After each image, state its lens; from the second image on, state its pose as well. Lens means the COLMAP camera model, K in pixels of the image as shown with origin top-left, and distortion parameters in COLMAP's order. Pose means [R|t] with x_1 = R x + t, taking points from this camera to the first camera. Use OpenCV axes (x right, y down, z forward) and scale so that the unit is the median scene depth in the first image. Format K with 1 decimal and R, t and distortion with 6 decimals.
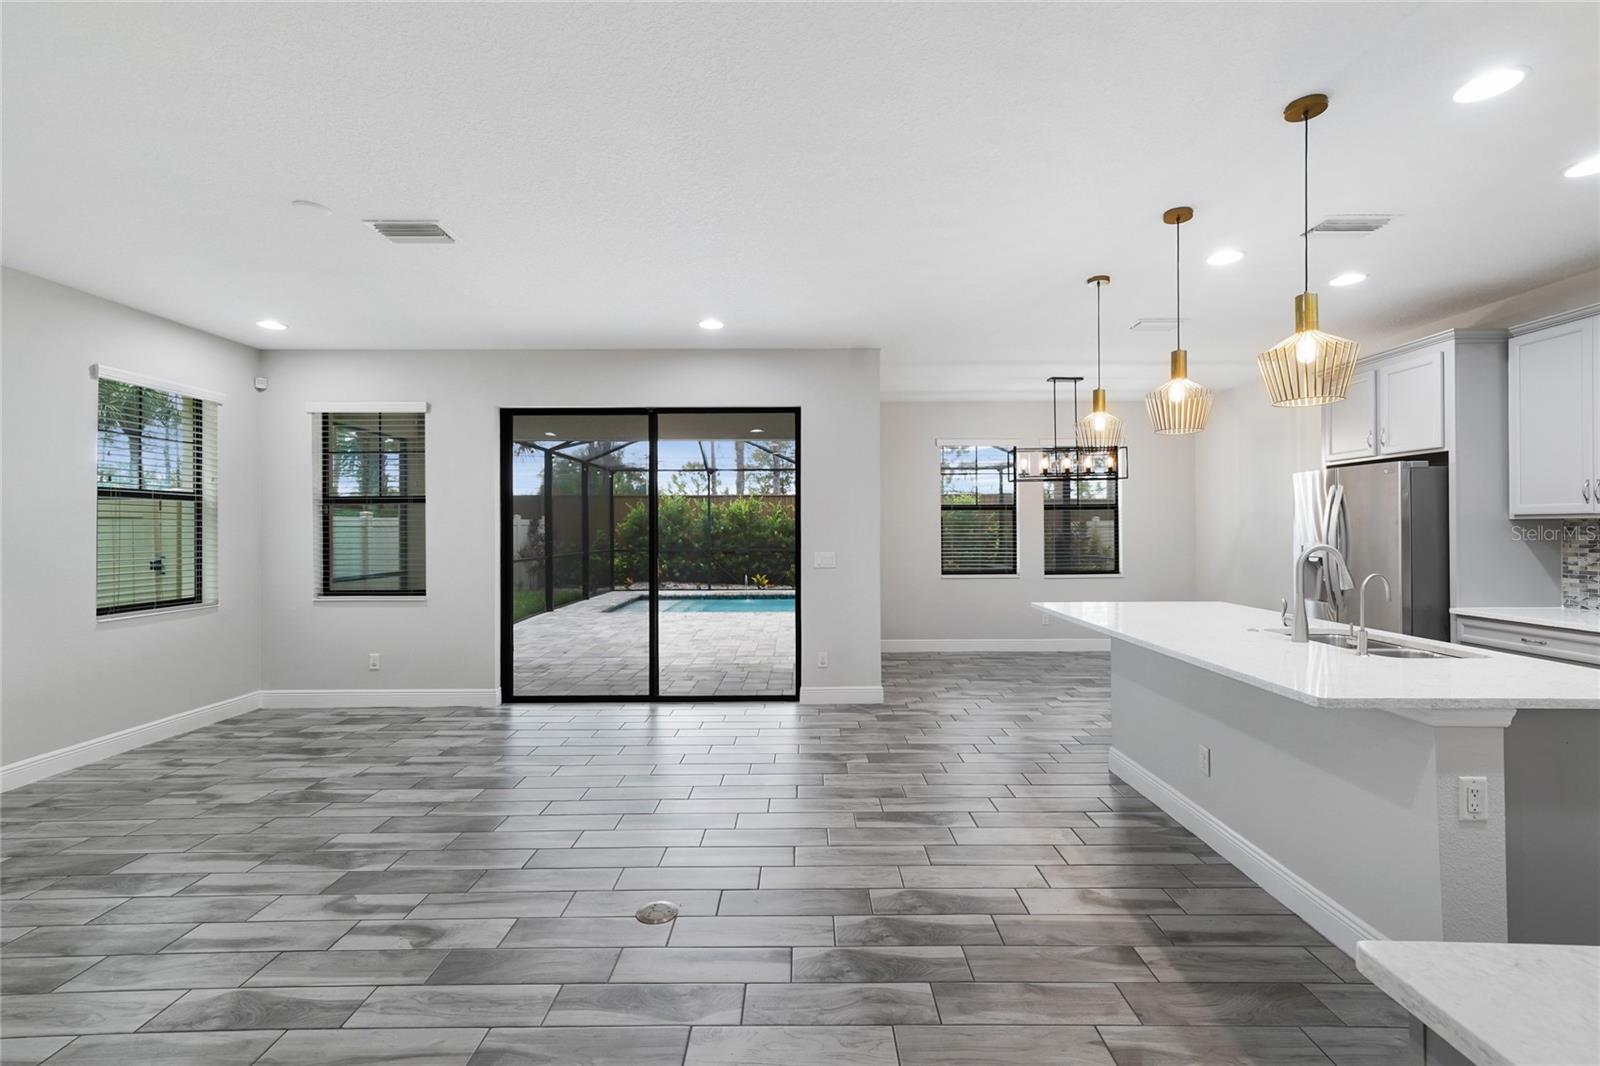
lens RADIAL K [[719.4, 0, 802.1], [0, 719.4, 526.7], [0, 0, 1]] dist [0.011399, 0.000381]
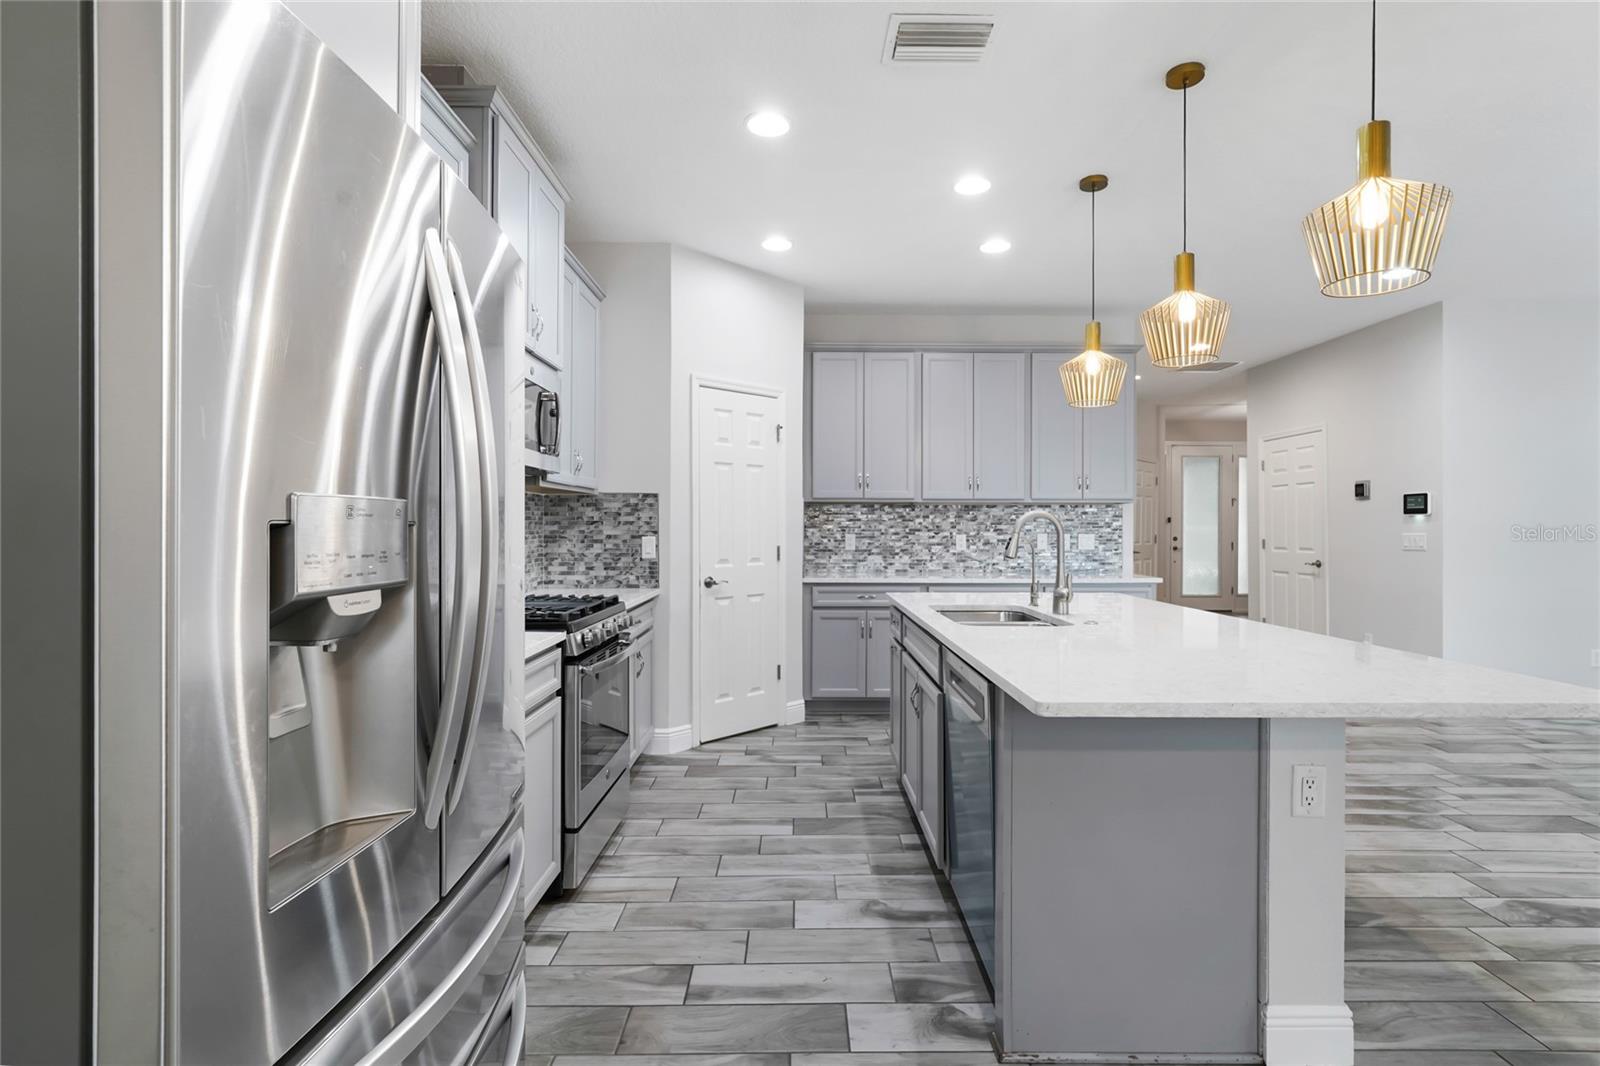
lens RADIAL K [[772.4, 0, 798.5], [0, 772.4, 527.6], [0, 0, 1]] dist [-0.011068, 0.001314]
pose [[-0.999997, 0.002210, -0.001342, 0.662045], [0.002214, 0.999992, -0.003267, 0.031214], [0.001335, -0.003270, -0.999994, 1.286793]]
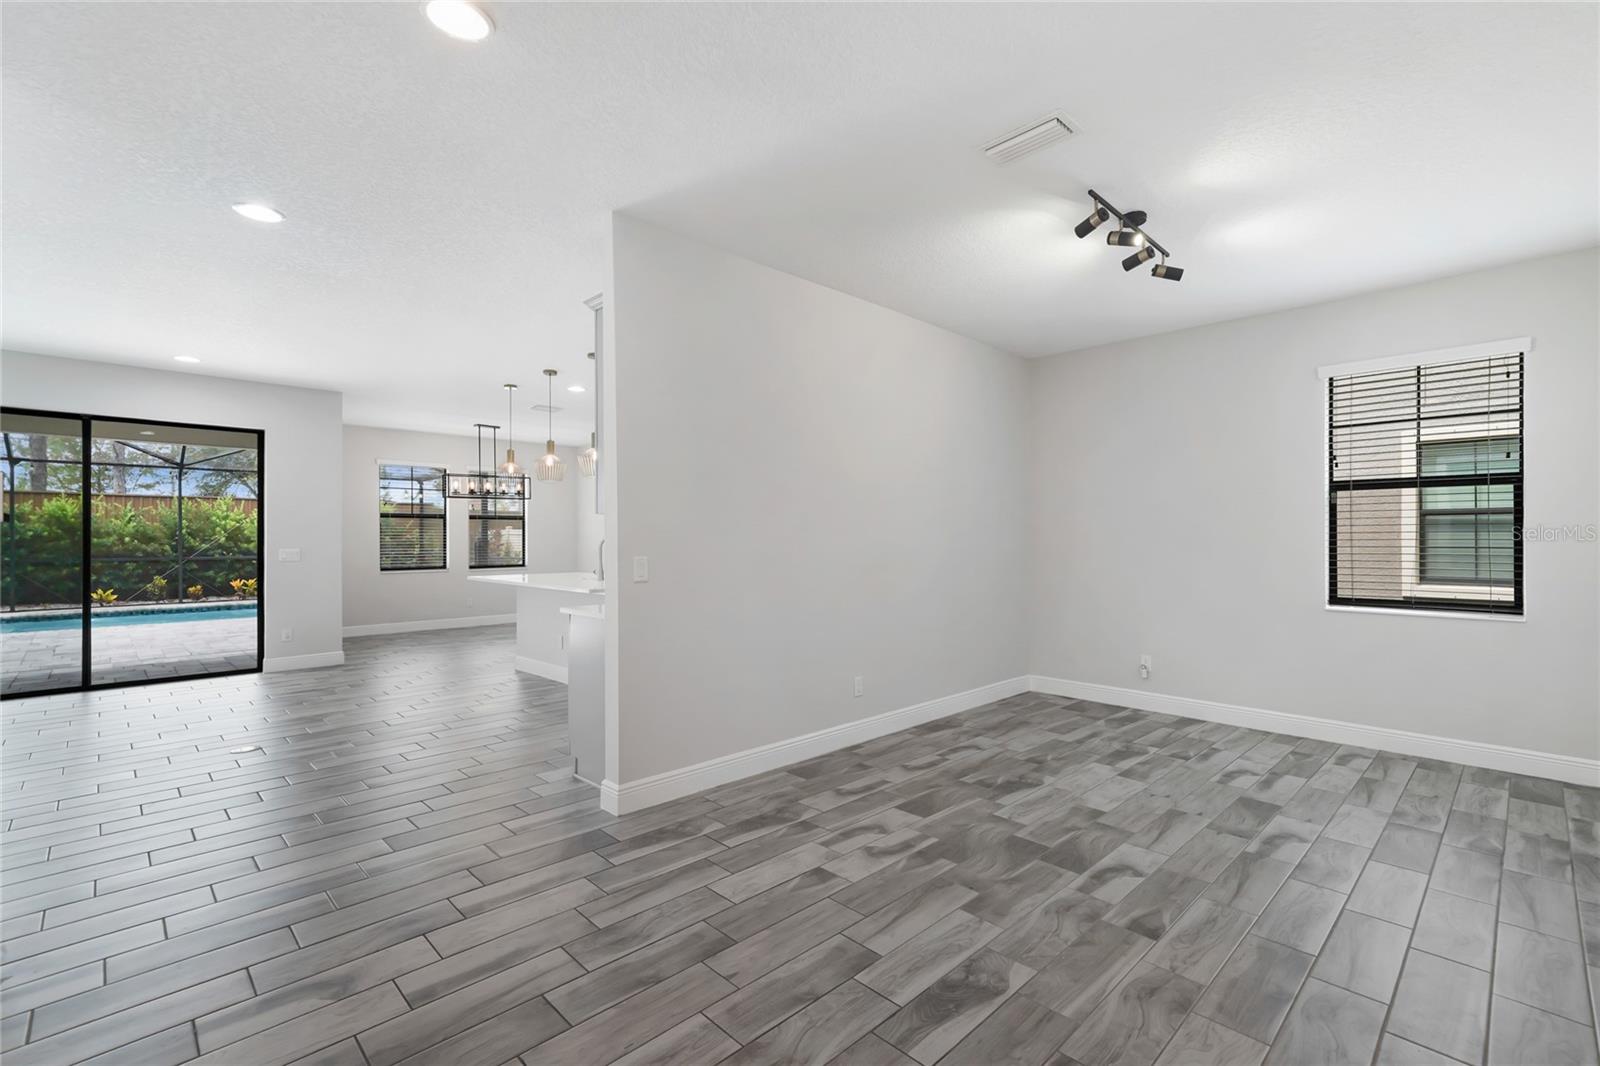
lens RADIAL K [[713.7, 0, 800.0], [0, 713.7, 533.0], [0, 0, 1]] dist [0.019561, 0.000067]
pose [[0.716230, 0.008585, 0.697811, -0.258895], [-0.004250, 0.999959, -0.007940, 0.017306], [-0.697851, 0.002721, 0.716238, -0.641795]]
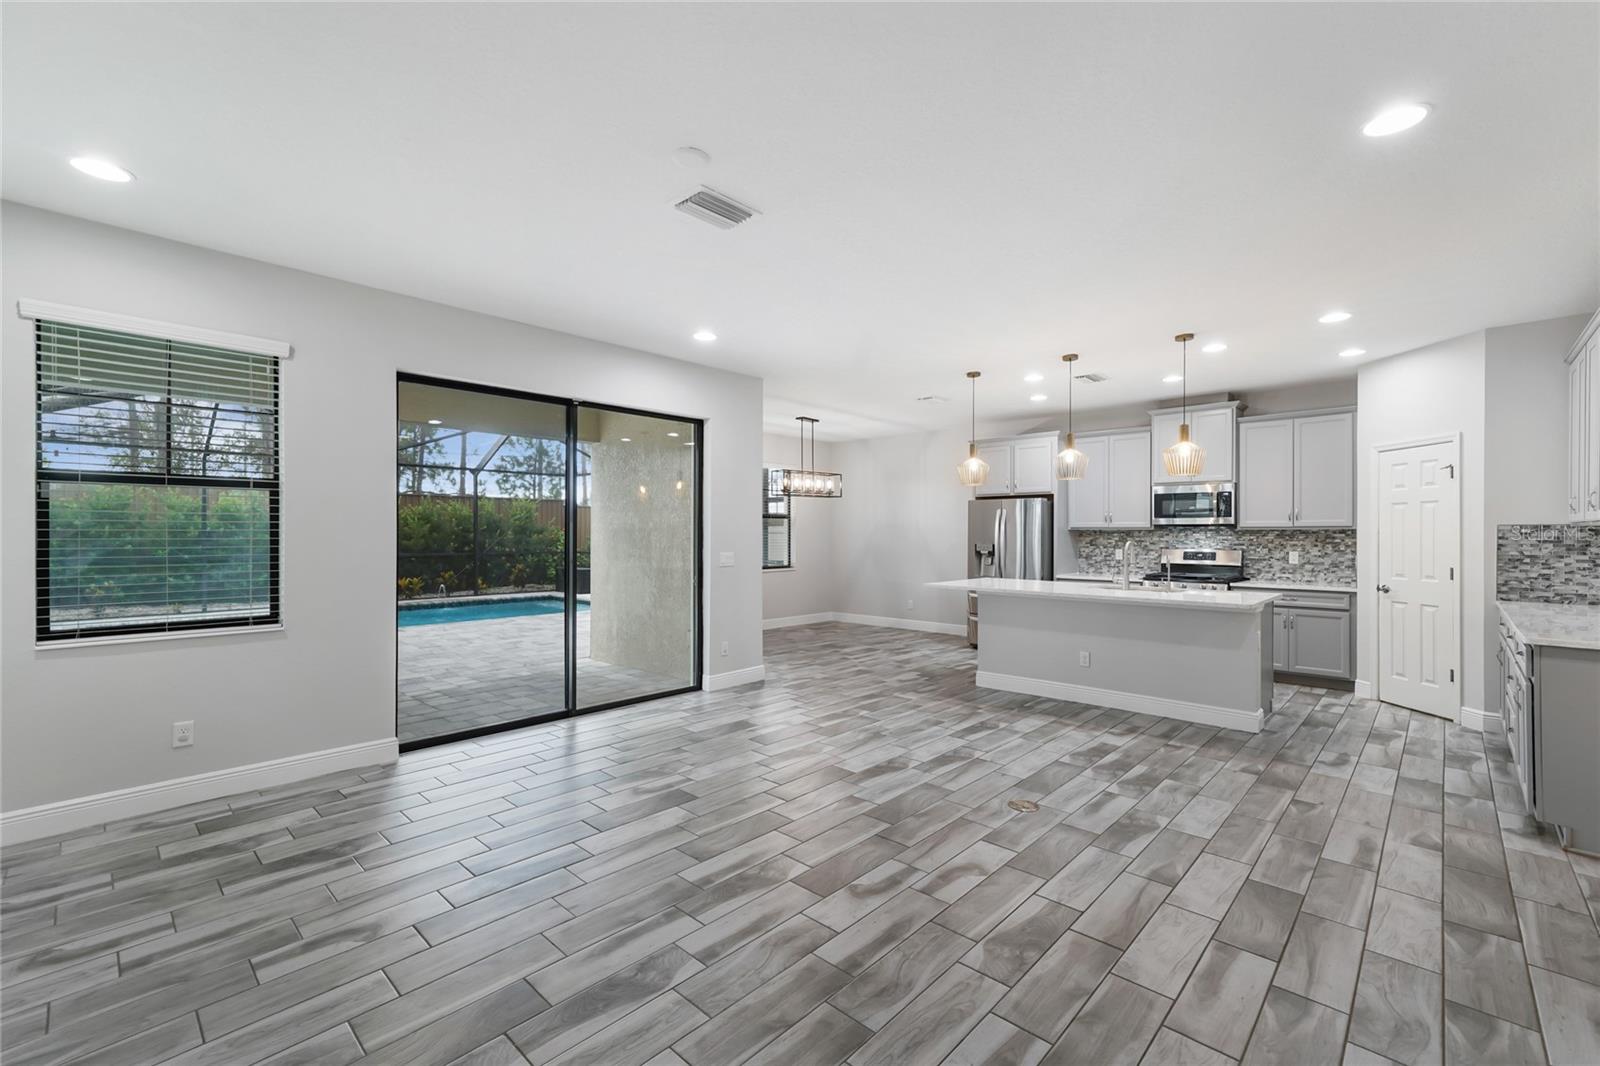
lens RADIAL K [[678.7, 0, 807.6], [0, 678.7, 533.3], [0, 0, 1]] dist [0.008401, 0.000820]
pose [[0.680873, 0.006910, 0.732369, -0.823227], [-0.008415, 0.999963, -0.001611, 0.007984], [-0.732353, -0.005066, 0.680906, 0.235099]]
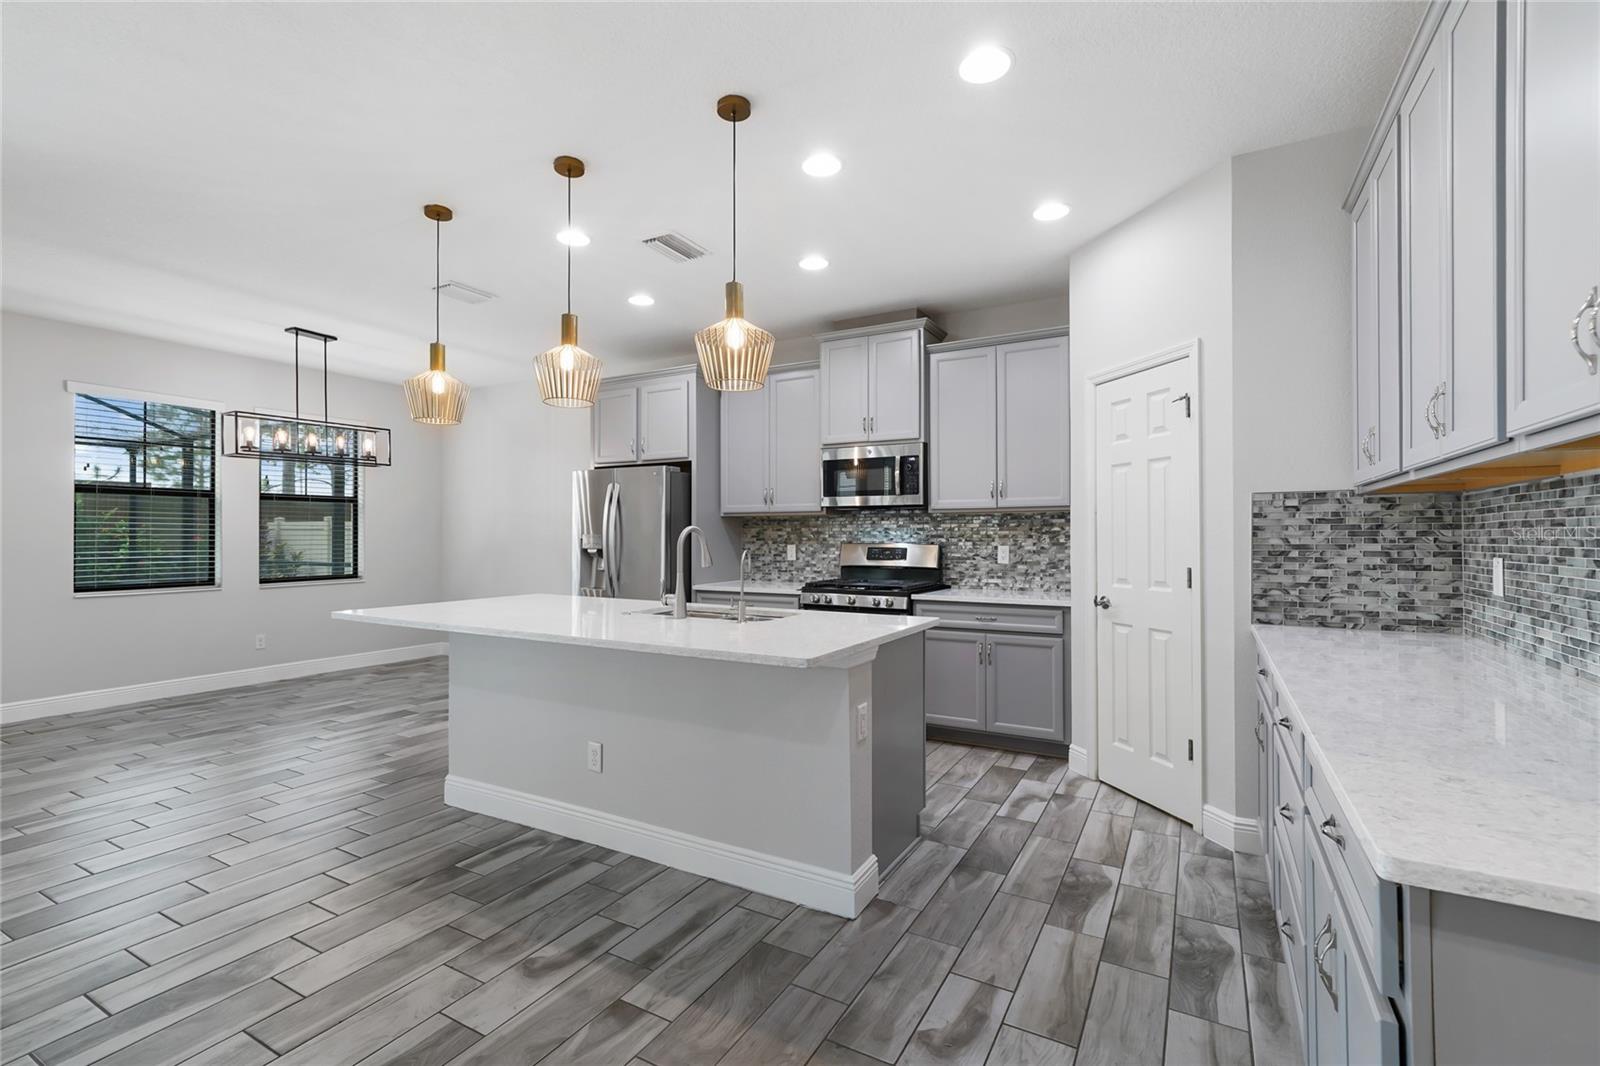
lens RADIAL K [[711.5, 0, 806.2], [0, 711.5, 527.9], [0, 0, 1]] dist [0.000246, 0.000215]
pose [[0.483570, 0.014544, 0.875185, -0.084419], [-0.005245, 0.999892, -0.013719, 0.026012], [-0.875290, 0.002044, 0.483594, 0.216957]]
